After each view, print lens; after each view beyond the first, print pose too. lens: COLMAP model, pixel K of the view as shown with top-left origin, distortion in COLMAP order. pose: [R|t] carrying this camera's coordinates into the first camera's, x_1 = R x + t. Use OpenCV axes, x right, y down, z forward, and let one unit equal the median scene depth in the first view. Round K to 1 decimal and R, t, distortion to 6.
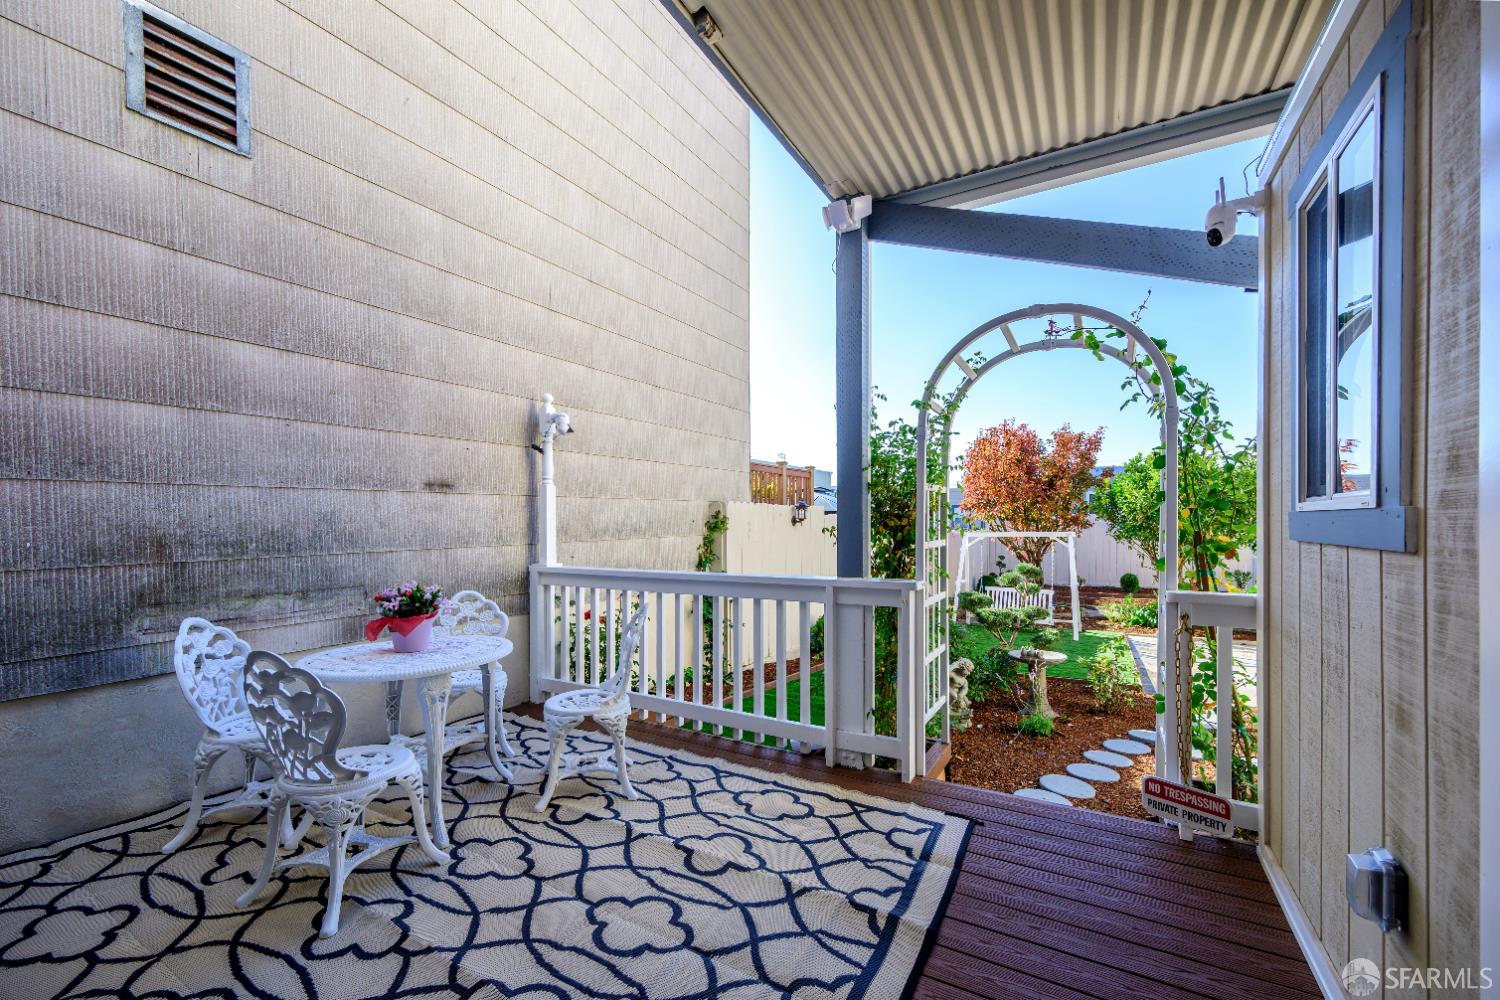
lens RADIAL K [[590.6, 0, 767.1], [0, 590.6, 529.8], [0, 0, 1]] dist [-0.002753, 0.000433]
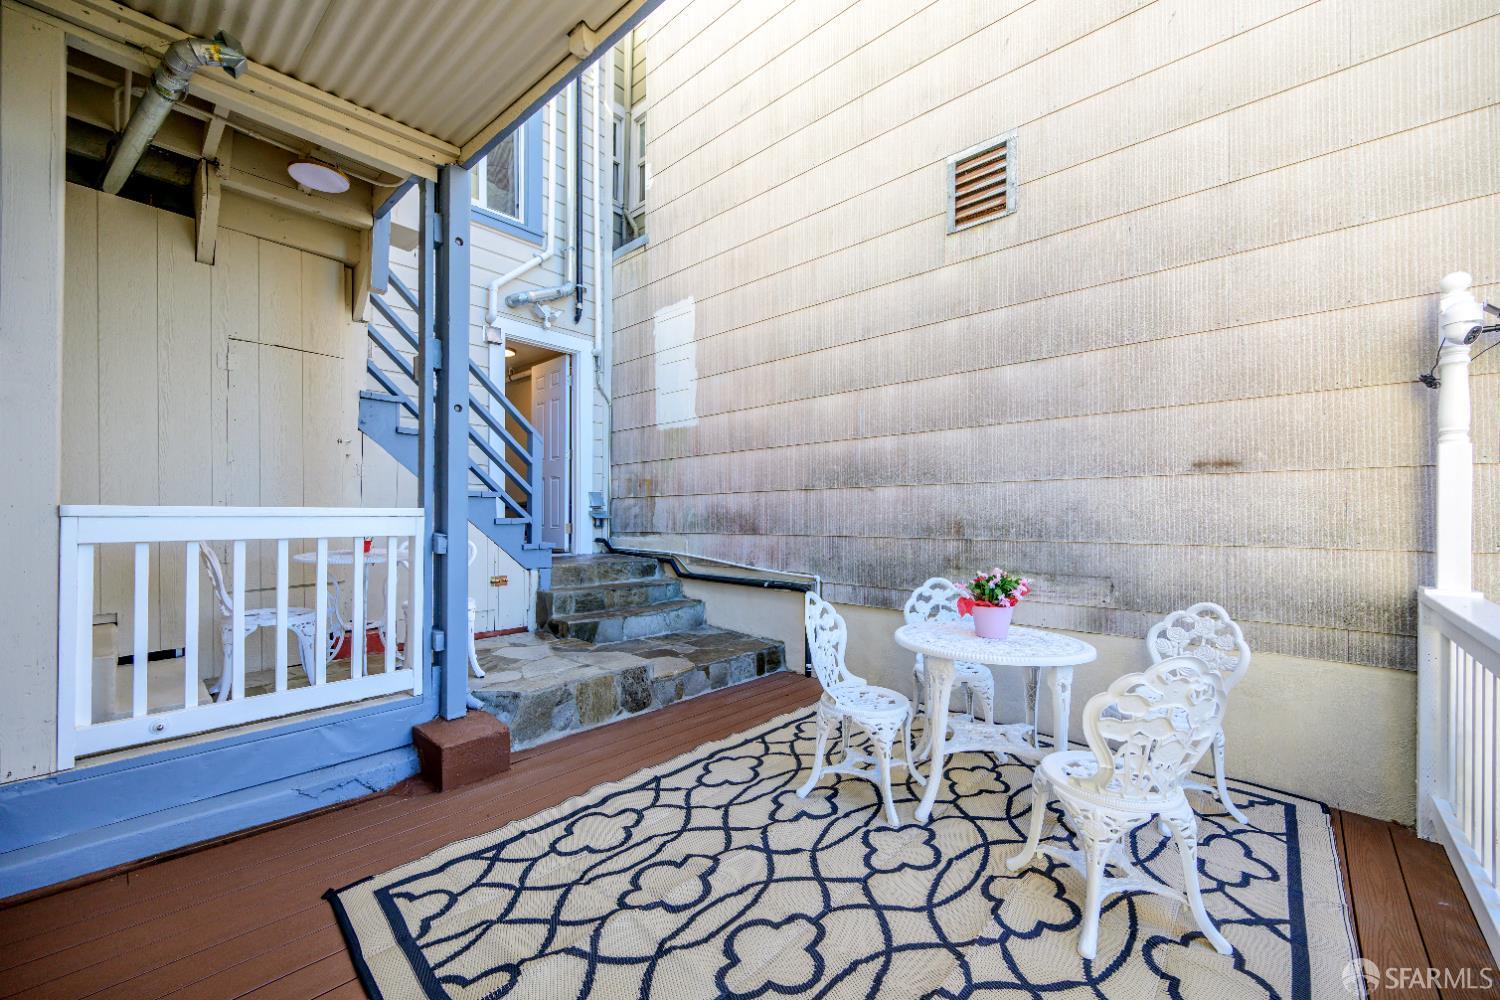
lens RADIAL K [[590.6, 0, 754.4], [0, 590.6, 515.1], [0, 0, 1]] dist [-0.002753, 0.000433]
pose [[-0.212336, 0.004529, -0.977186, 0.471179], [-0.019194, 0.999777, 0.008804, -0.005365], [0.977008, 0.020626, -0.212202, 0.814521]]
